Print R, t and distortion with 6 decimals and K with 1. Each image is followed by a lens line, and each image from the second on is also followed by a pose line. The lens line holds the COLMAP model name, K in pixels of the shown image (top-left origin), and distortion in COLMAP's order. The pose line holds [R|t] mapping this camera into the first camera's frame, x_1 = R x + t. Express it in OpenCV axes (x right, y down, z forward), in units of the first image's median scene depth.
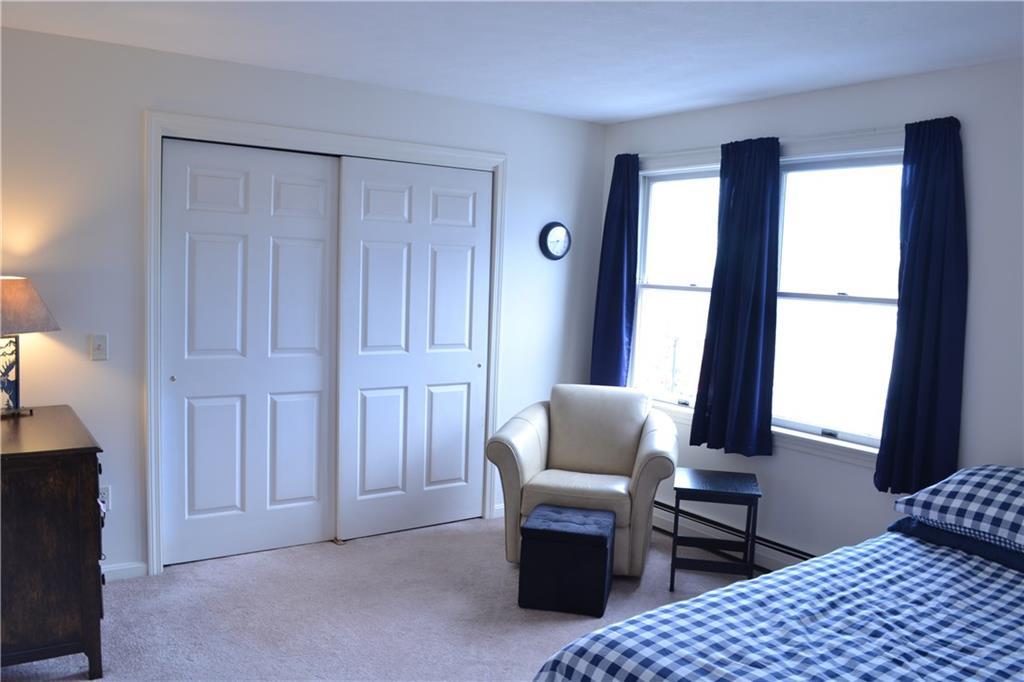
lens RADIAL K [[822.2, 0, 510.7], [0, 822.2, 339.0], [0, 0, 1]] dist [-0.088169, 0.011526]
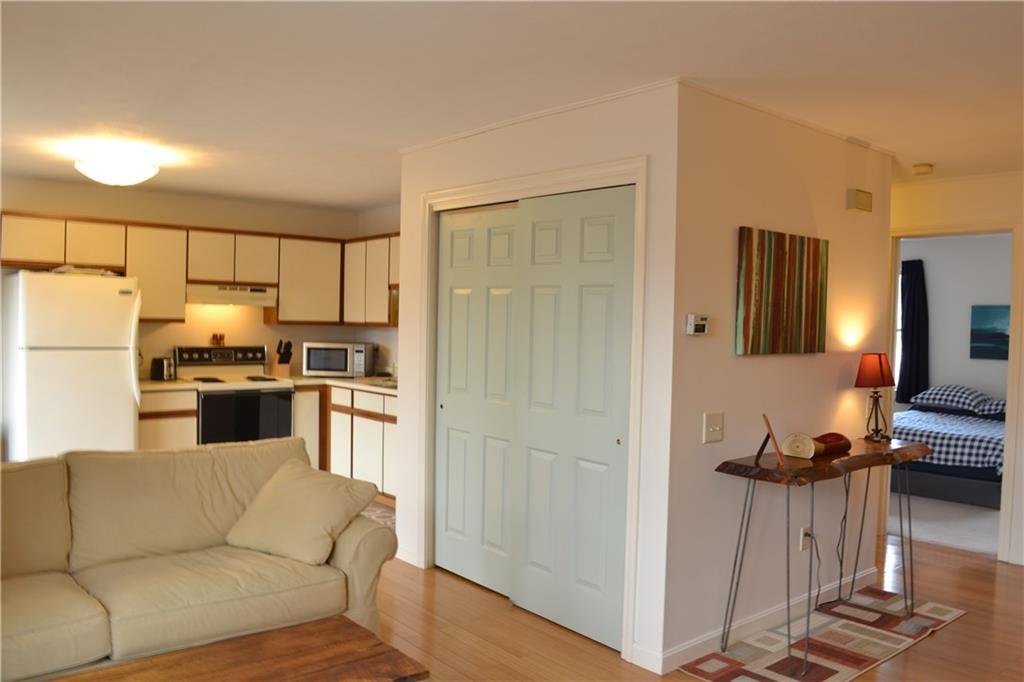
lens RADIAL K [[822.2, 0, 511.4], [0, 822.2, 343.3], [0, 0, 1]] dist [-0.088169, 0.011526]
pose [[0.995659, -0.028475, 0.088612, -0.764517], [0.033268, 0.998035, -0.053089, 0.070918], [-0.086926, 0.055807, 0.994650, -1.119846]]
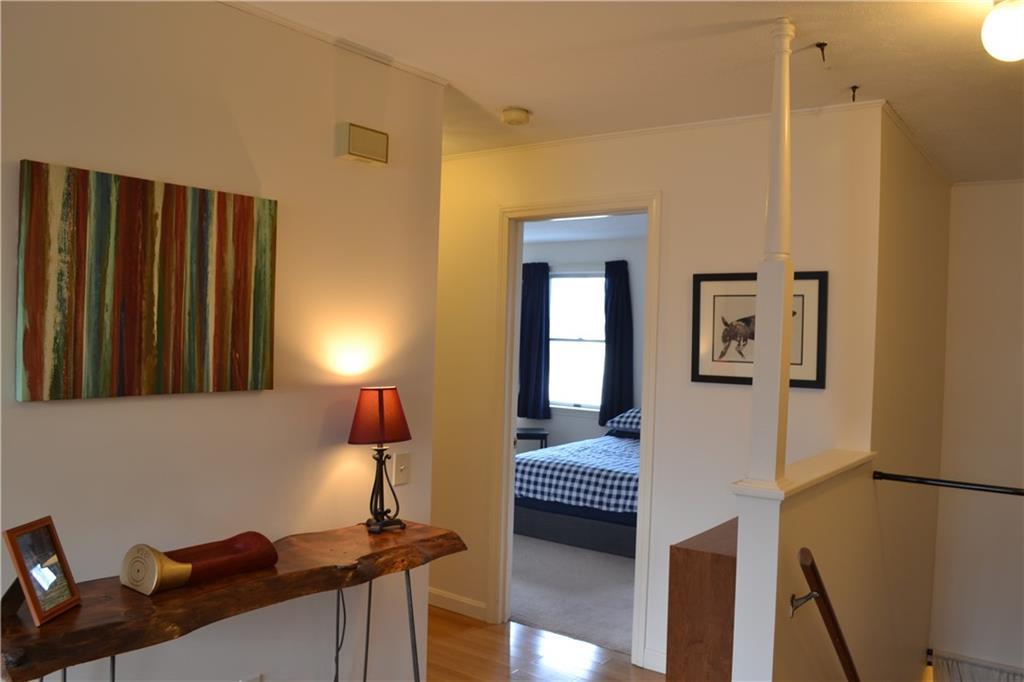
lens RADIAL K [[822.2, 0, 514.9], [0, 822.2, 344.0], [0, 0, 1]] dist [-0.088169, 0.011526]
pose [[0.947643, -0.020563, 0.318669, -0.369956], [0.037831, 0.998126, -0.048094, 0.047735], [-0.317083, 0.057631, 0.946645, -0.826832]]
